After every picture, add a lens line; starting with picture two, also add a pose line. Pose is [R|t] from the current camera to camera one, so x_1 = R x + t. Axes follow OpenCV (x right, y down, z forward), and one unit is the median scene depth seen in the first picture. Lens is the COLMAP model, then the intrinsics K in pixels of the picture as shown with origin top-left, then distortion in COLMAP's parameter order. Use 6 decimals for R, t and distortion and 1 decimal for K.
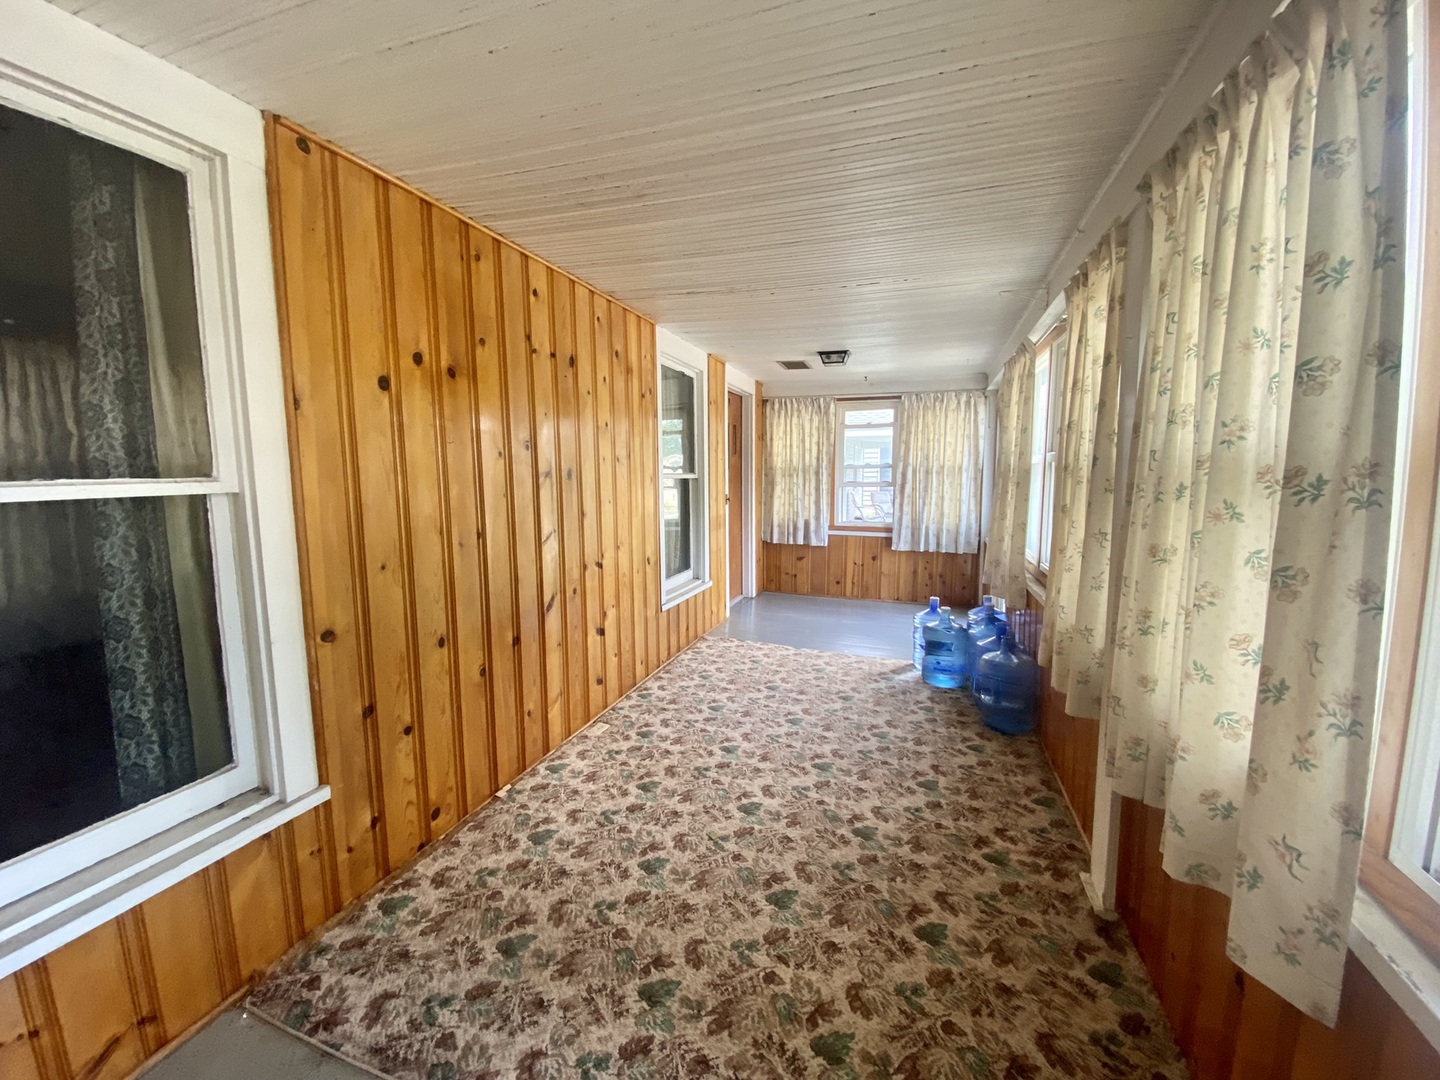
lens RADIAL K [[585.4, 0, 721.7], [0, 585.4, 541.5], [0, 0, 1]] dist [0.000934, -0.000025]
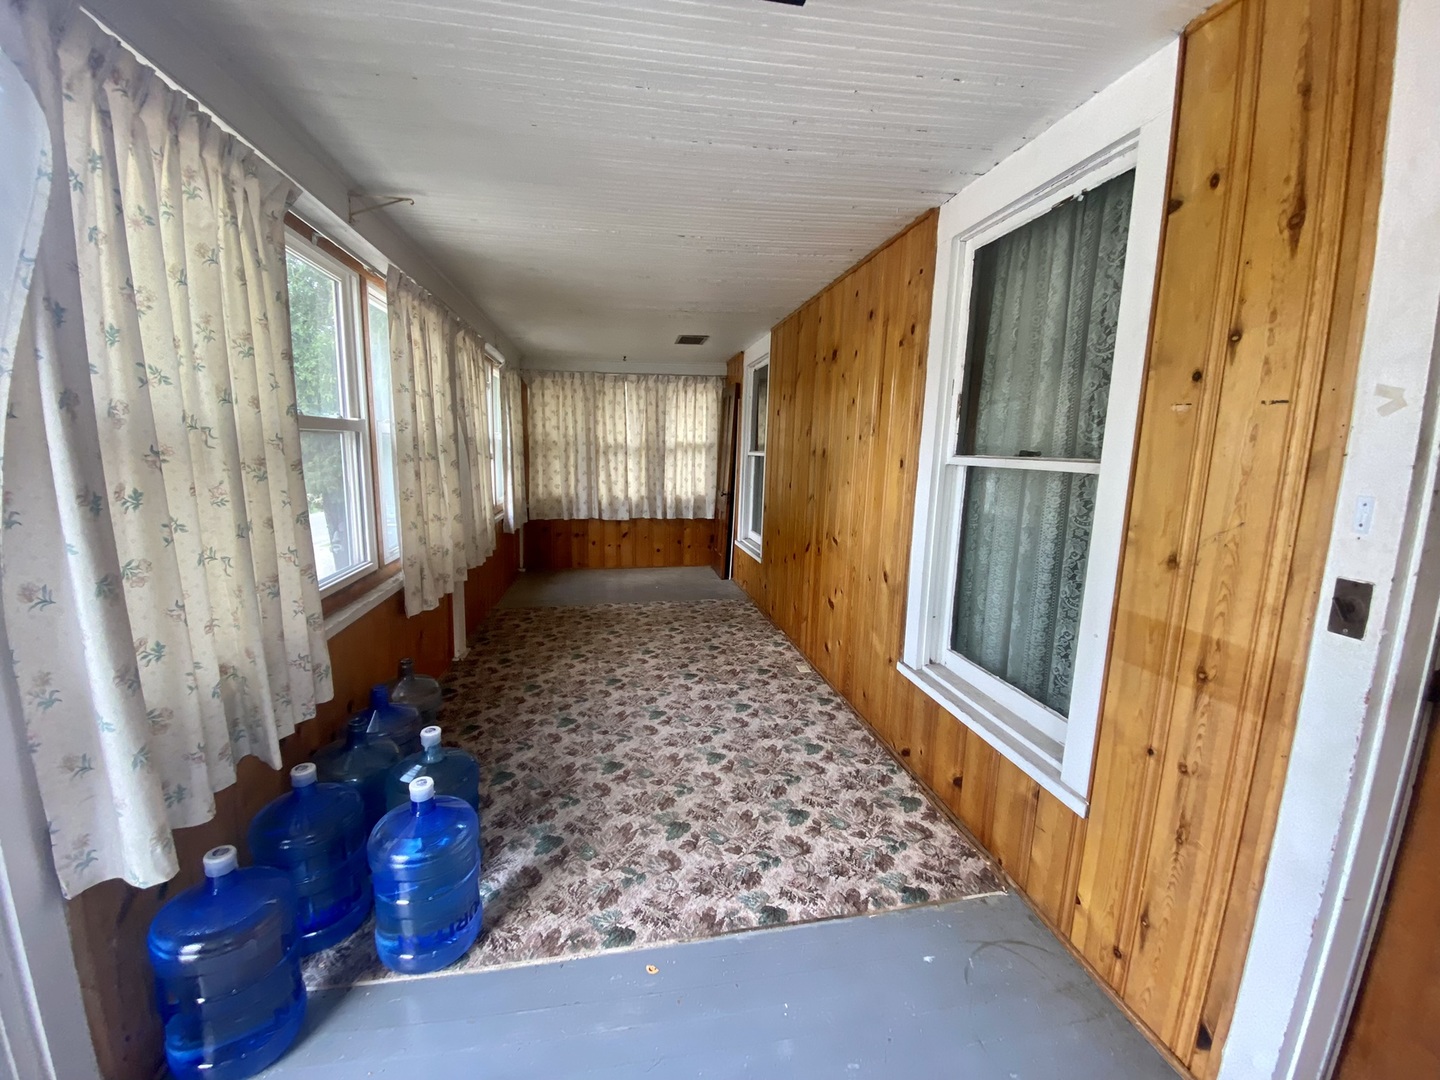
lens RADIAL K [[585.4, 0, 717.9], [0, 585.4, 543.6], [0, 0, 1]] dist [0.000934, -0.000025]
pose [[-0.879132, 0.063483, -0.472331, 0.489676], [-0.075244, 0.960168, 0.269100, -0.232319], [0.470601, 0.272115, -0.839338, 1.847125]]
